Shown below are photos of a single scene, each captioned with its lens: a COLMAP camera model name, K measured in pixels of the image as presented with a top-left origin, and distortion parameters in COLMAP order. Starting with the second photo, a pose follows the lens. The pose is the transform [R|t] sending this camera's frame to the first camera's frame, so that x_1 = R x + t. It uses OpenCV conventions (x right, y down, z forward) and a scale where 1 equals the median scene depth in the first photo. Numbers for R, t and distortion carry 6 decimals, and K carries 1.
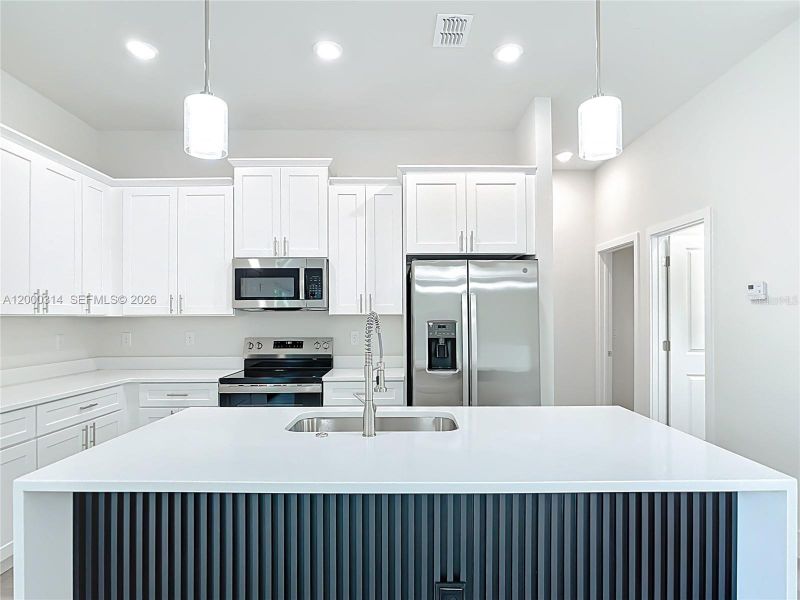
lens RADIAL K [[466.1, 0, 399.6], [0, 466.1, 313.9], [0, 0, 1]] dist [-0.013050, -0.002167]
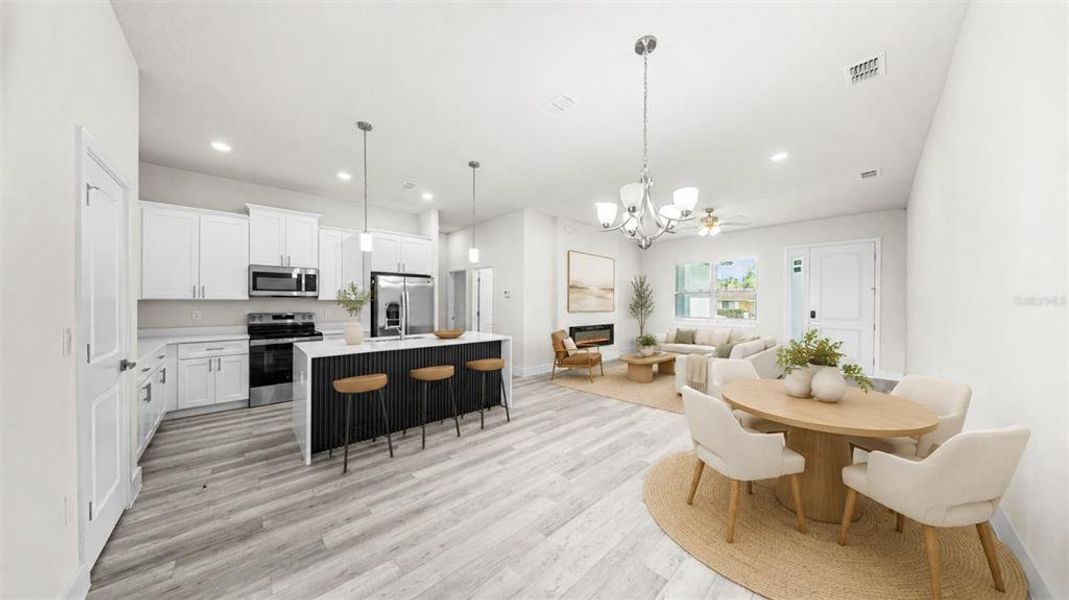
lens RADIAL K [[322.9, 0, 541.0], [0, 322.9, 304.0], [0, 0, 1]] dist [0.008377, 0.000015]
pose [[0.729852, 0.001250, 0.683604, -0.398958], [-0.010463, 0.999902, 0.009344, -0.002769], [-0.683525, -0.013972, 0.729793, -0.551074]]
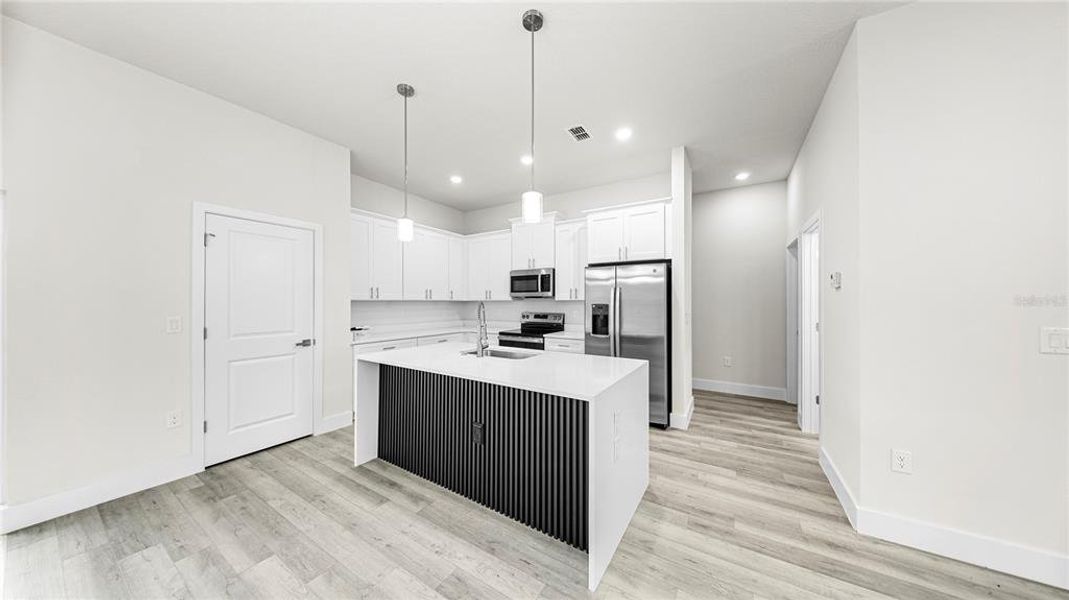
lens RADIAL K [[315.8, 0, 539.0], [0, 315.8, 300.3], [0, 0, 1]] dist [0.000868, -0.000023]
pose [[0.846263, 0.001842, -0.532762, 0.444983], [0.000077, 0.999994, 0.003579, -0.002222], [0.532765, -0.003070, 0.846257, -0.042485]]
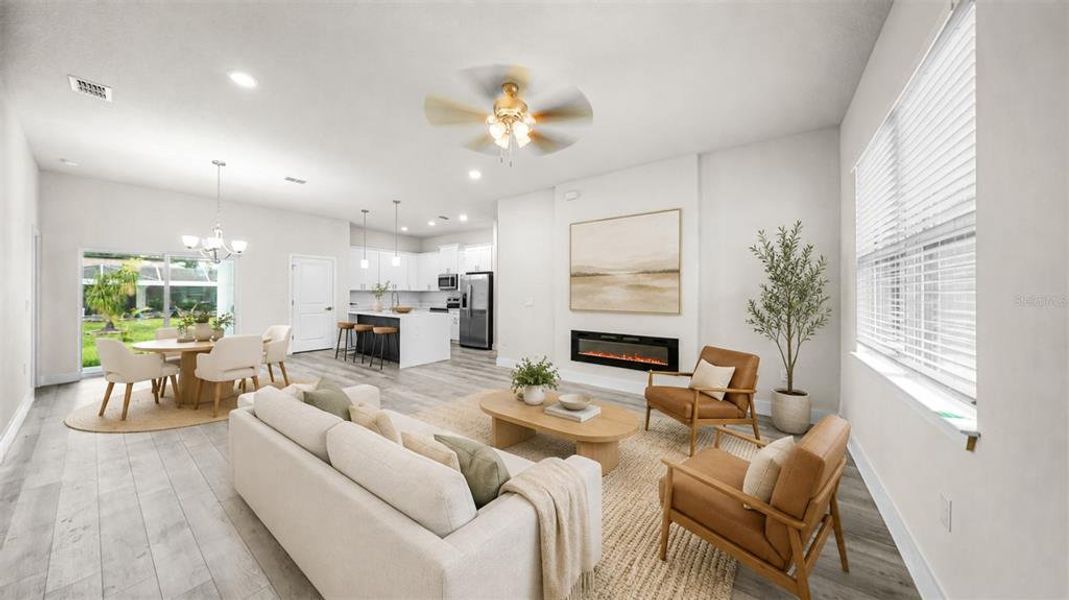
lens RADIAL K [[311.6, 0, 534.5], [0, 311.6, 300.0], [0, 0, 1]] dist [0.000013, -0.000001]
pose [[0.796280, 0.030679, -0.604150, 1.657317], [-0.009726, 0.999233, 0.037923, -0.025300], [0.604850, -0.024321, 0.795968, -0.436443]]
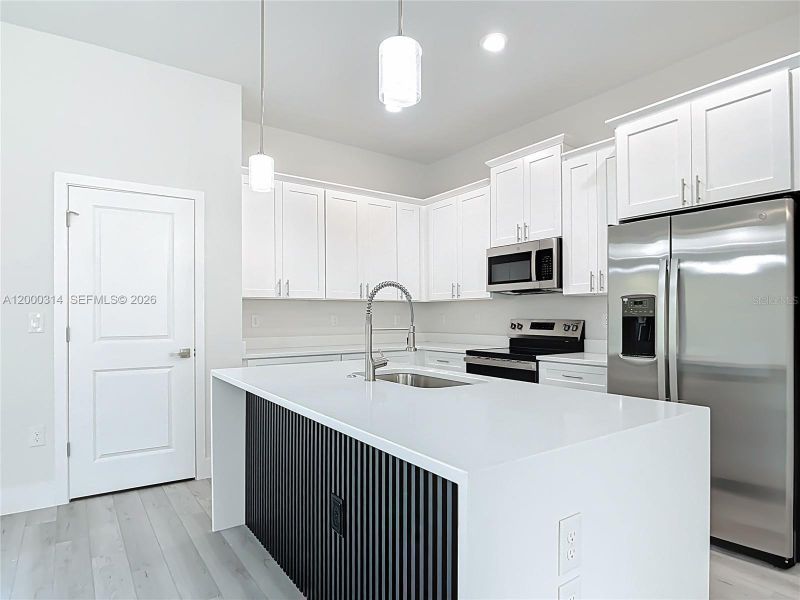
lens RADIAL K [[466.1, 0, 399.6], [0, 466.1, 313.9], [0, 0, 1]] dist [-0.013050, -0.002167]
pose [[0.569221, -0.001027, -0.822184, 0.468352], [0.006500, 0.999974, 0.003251, 0.037228], [0.822159, -0.007195, 0.569213, 0.169559]]
